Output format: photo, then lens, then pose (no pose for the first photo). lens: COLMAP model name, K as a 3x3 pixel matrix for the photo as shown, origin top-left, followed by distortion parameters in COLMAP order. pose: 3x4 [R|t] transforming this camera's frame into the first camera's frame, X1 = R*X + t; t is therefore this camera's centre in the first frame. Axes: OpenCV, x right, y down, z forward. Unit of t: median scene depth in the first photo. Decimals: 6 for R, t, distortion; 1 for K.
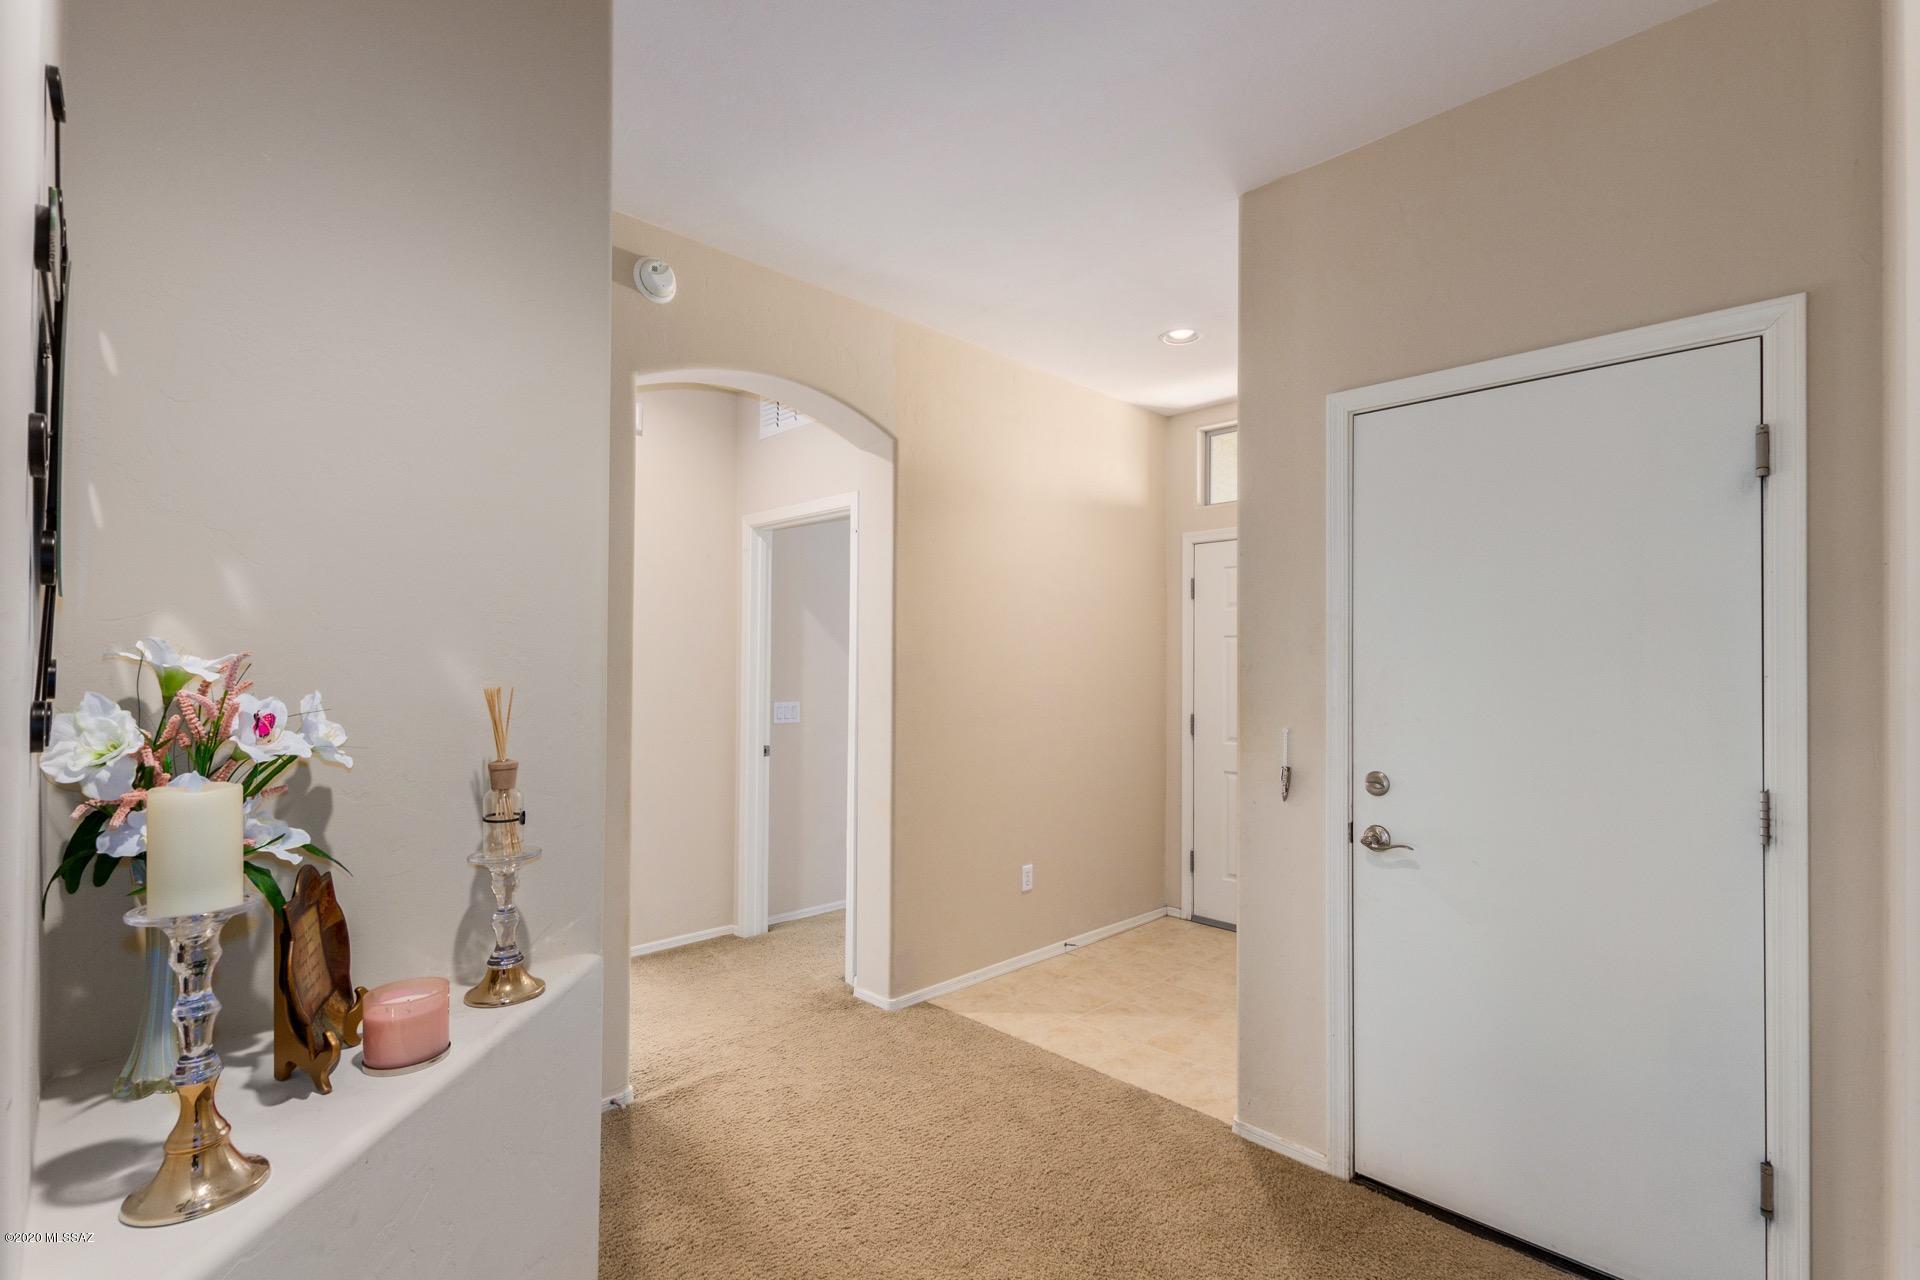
lens RADIAL K [[874.5, 0, 964.0], [0, 874.5, 643.4], [0, 0, 1]] dist [0.009390, -0.002725]
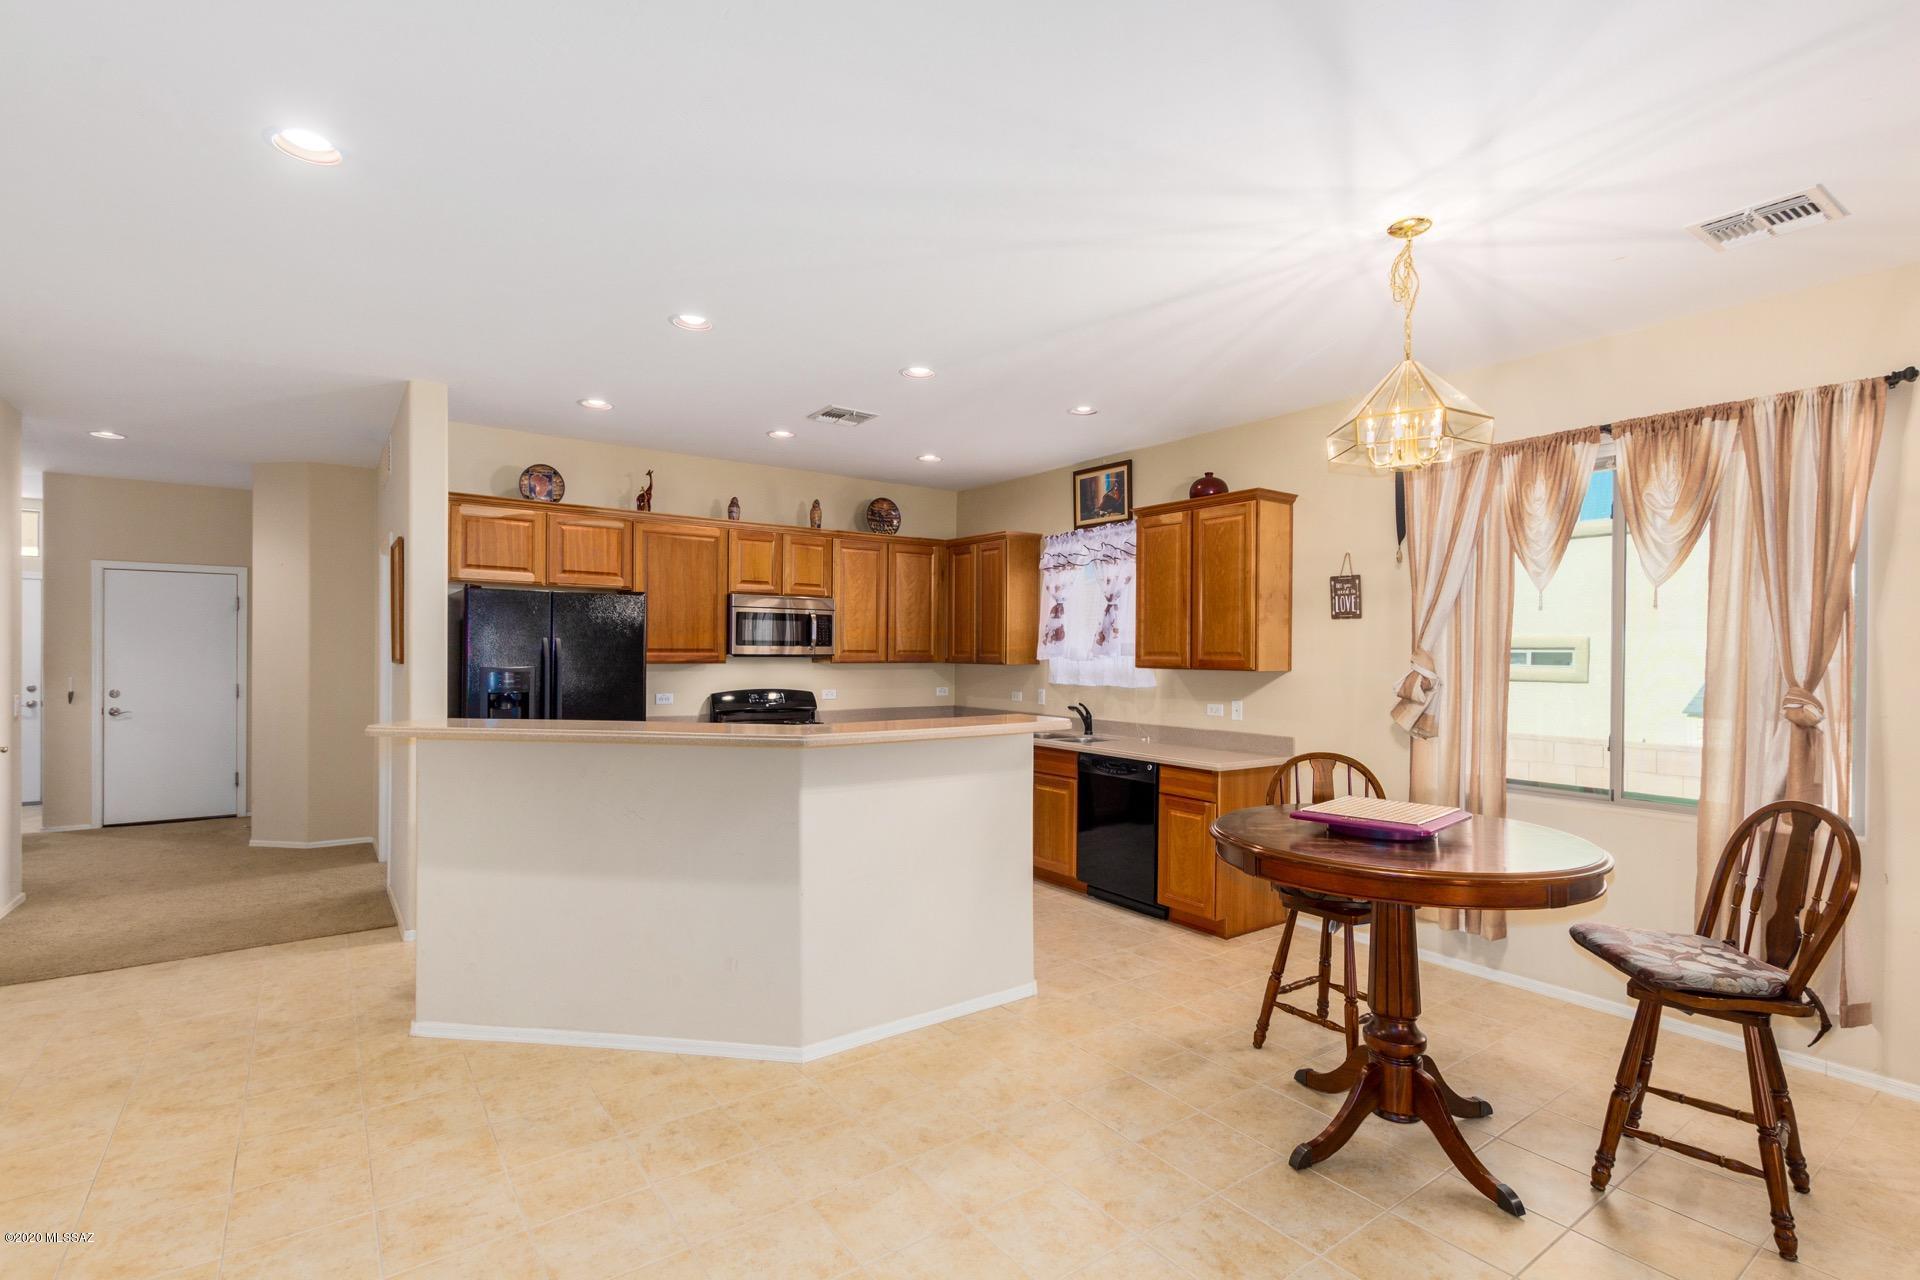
lens RADIAL K [[892.0, 0, 967.3], [0, 892.0, 656.2], [0, 0, 1]] dist [0.003391, 0.001107]
pose [[0.167031, -0.004161, 0.985943, -2.065163], [-0.010708, 0.999924, 0.006034, -0.018433], [-0.985894, -0.011566, 0.166974, -2.393714]]
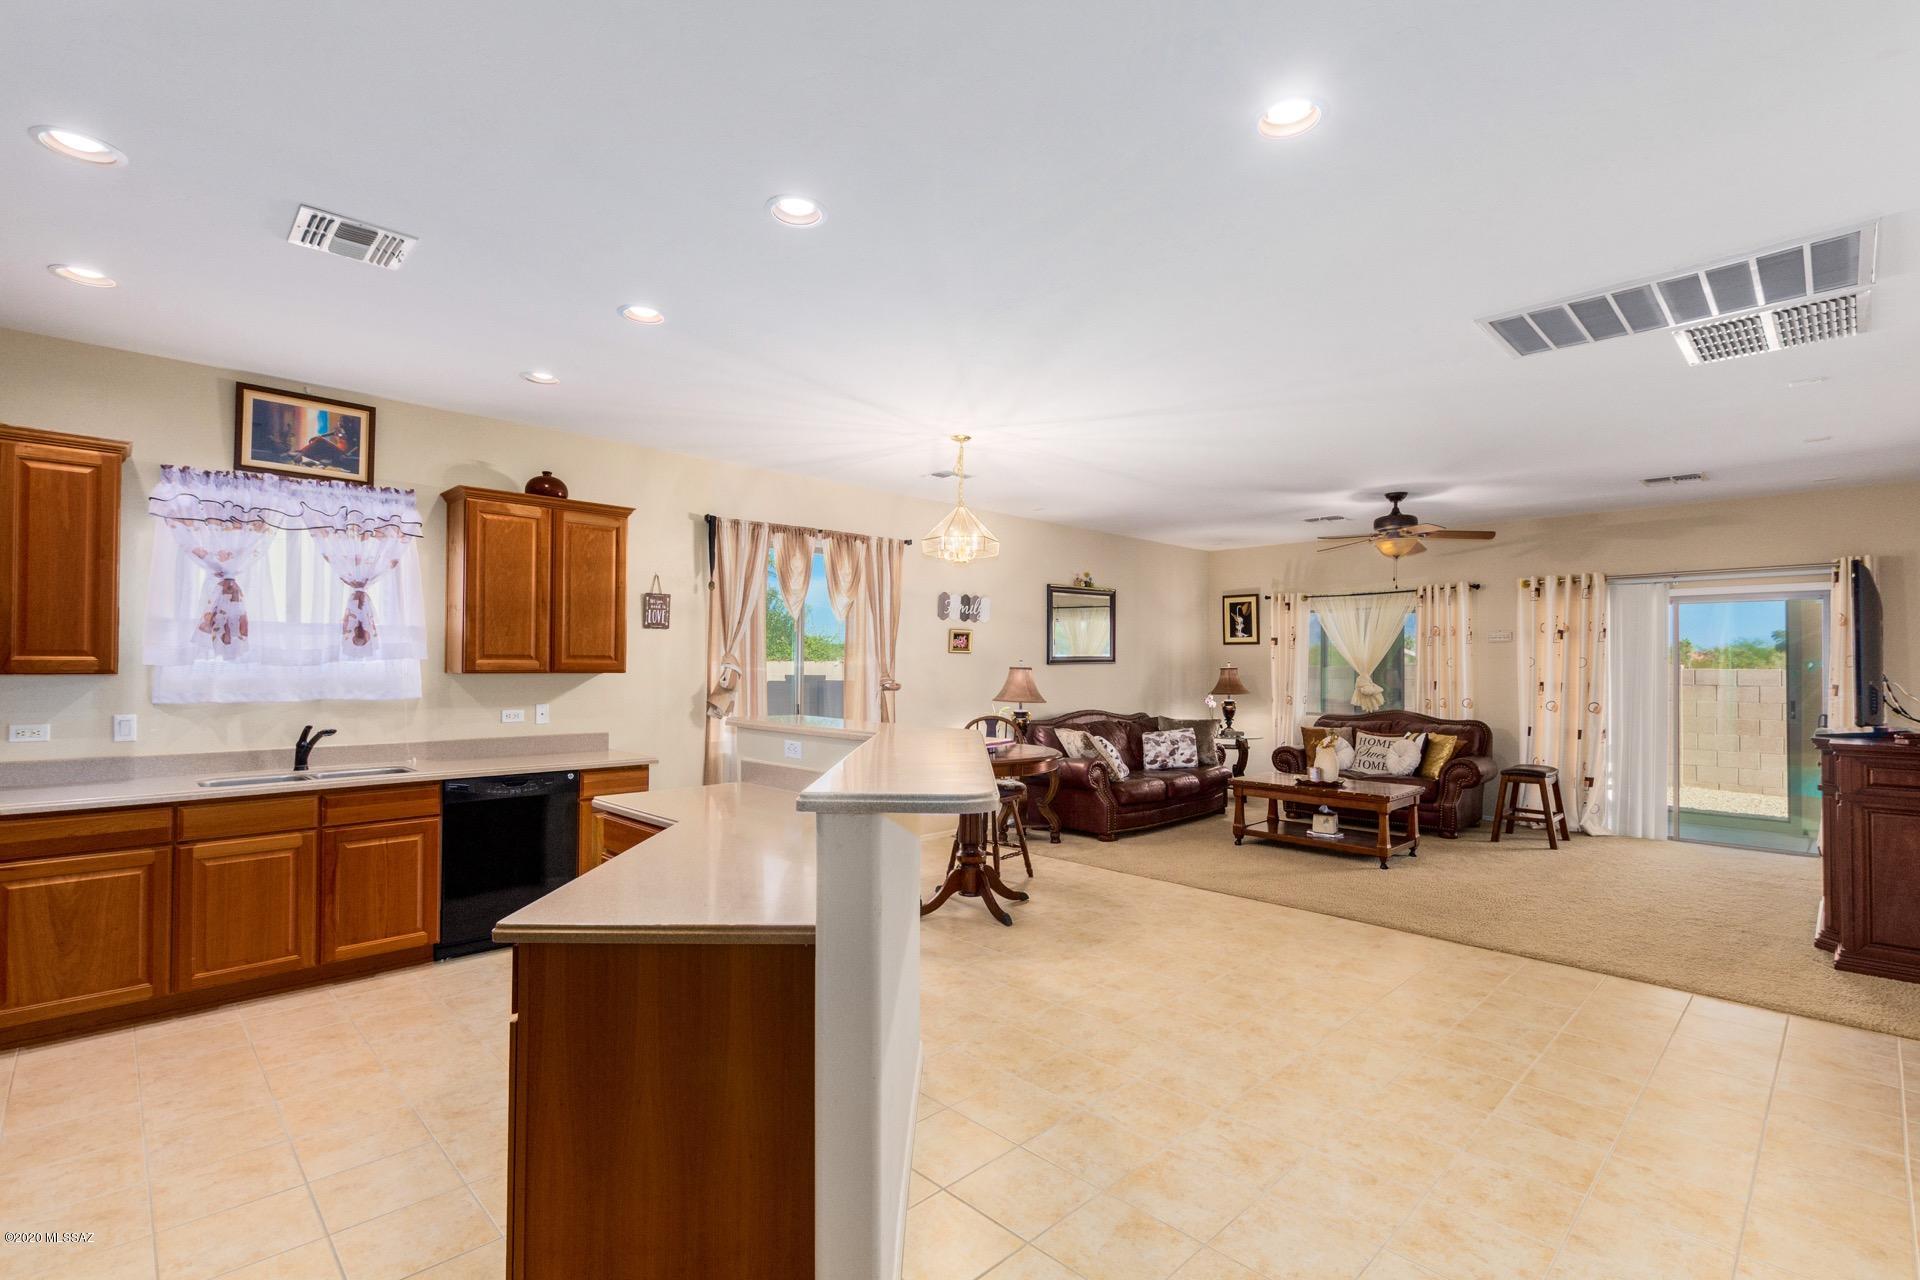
lens RADIAL K [[874.5, 0, 966.9], [0, 874.5, 654.6], [0, 0, 1]] dist [0.009390, -0.002725]
pose [[-0.999810, -0.004898, 0.018871, -0.854889], [-0.005189, 0.999868, -0.015387, 0.004050], [-0.018793, -0.015482, -0.999704, -0.530608]]
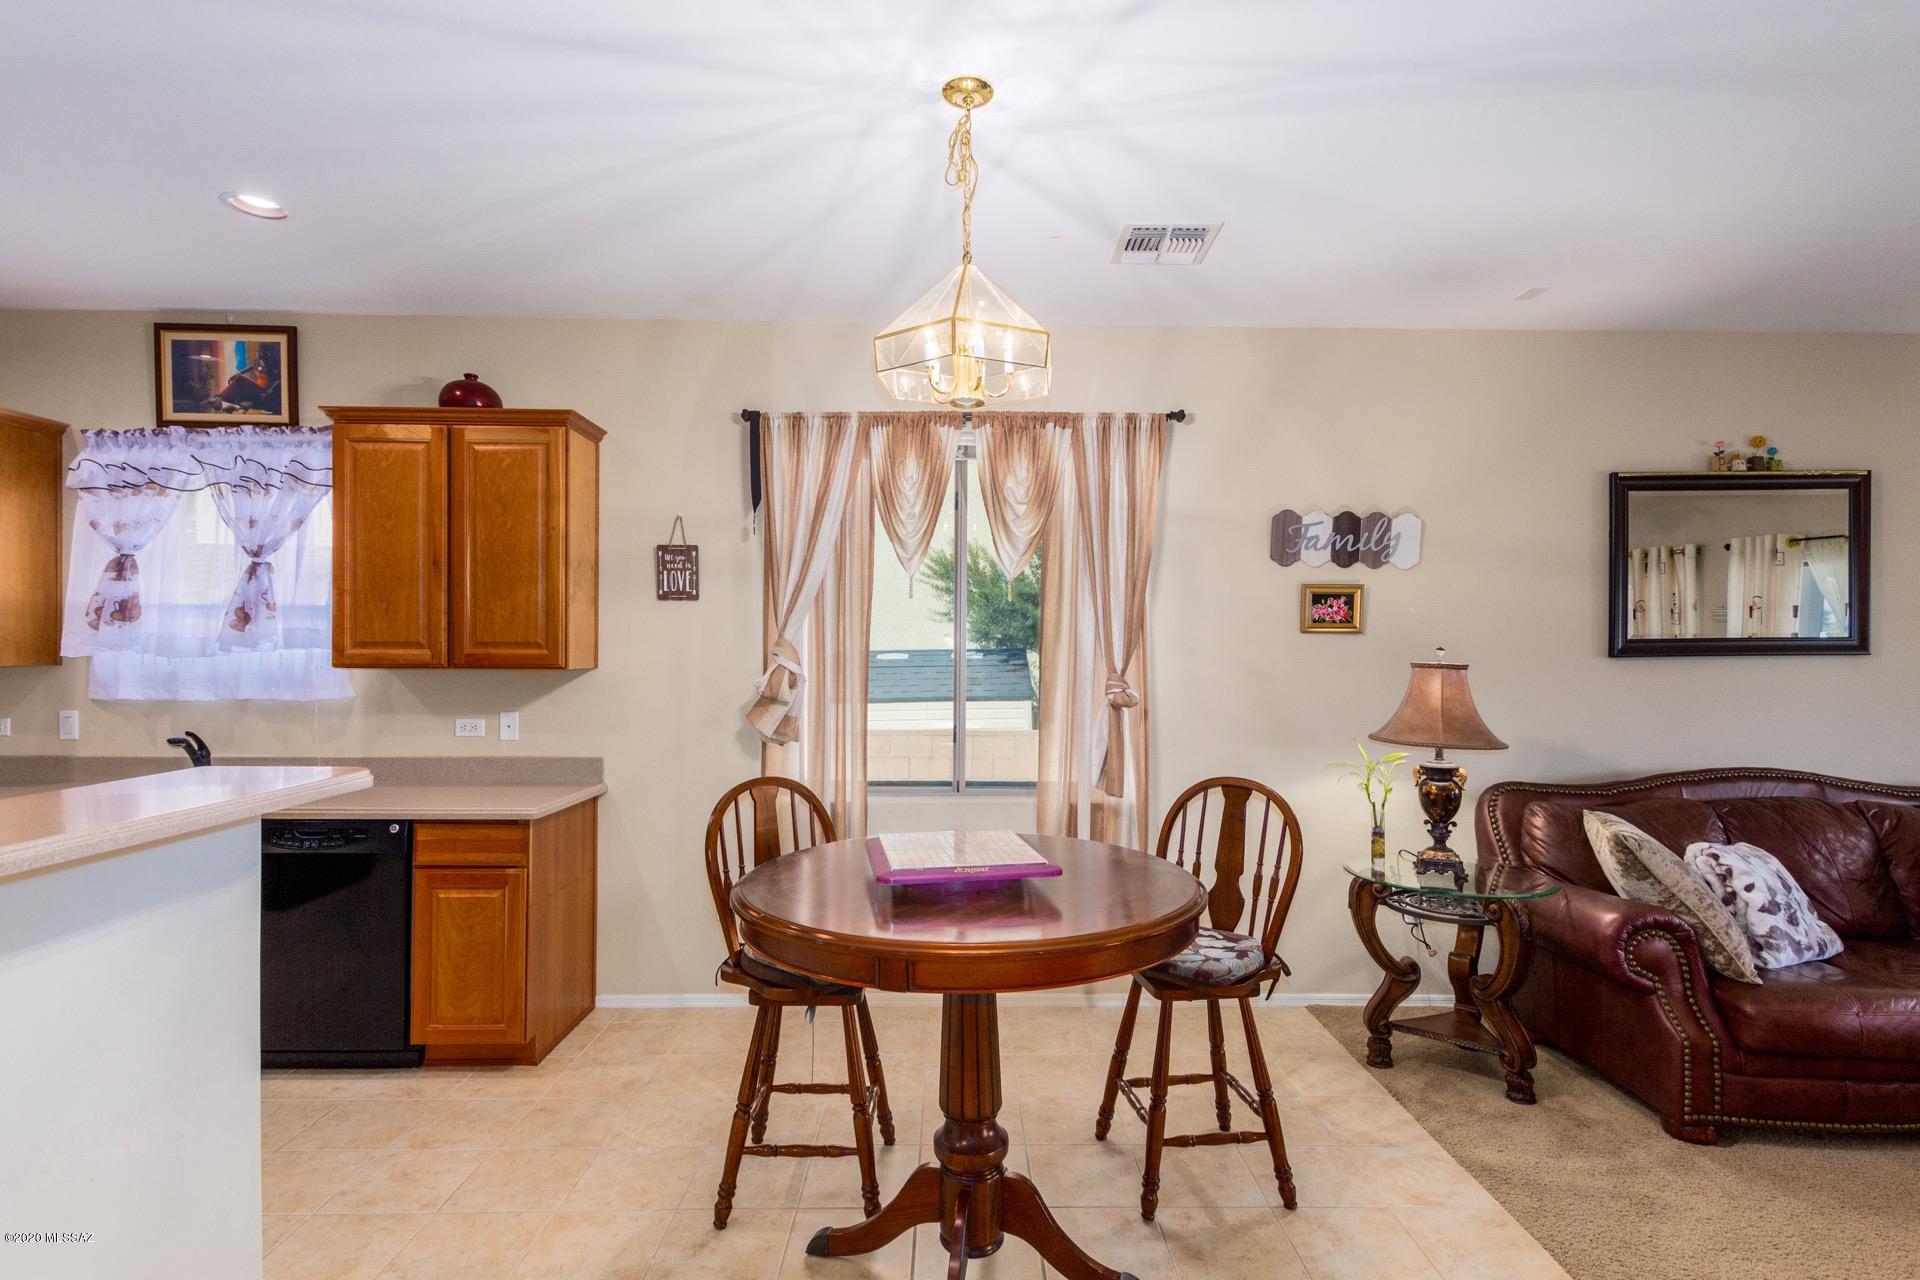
lens RADIAL K [[942.2, 0, 967.0], [0, 942.2, 654.6], [0, 0, 1]] dist [0.017712, -0.004716]
pose [[-0.711048, -0.005683, 0.703121, -1.484435], [-0.007762, 0.999970, 0.000234, -0.008196], [-0.703101, -0.005291, -0.711070, -2.075801]]
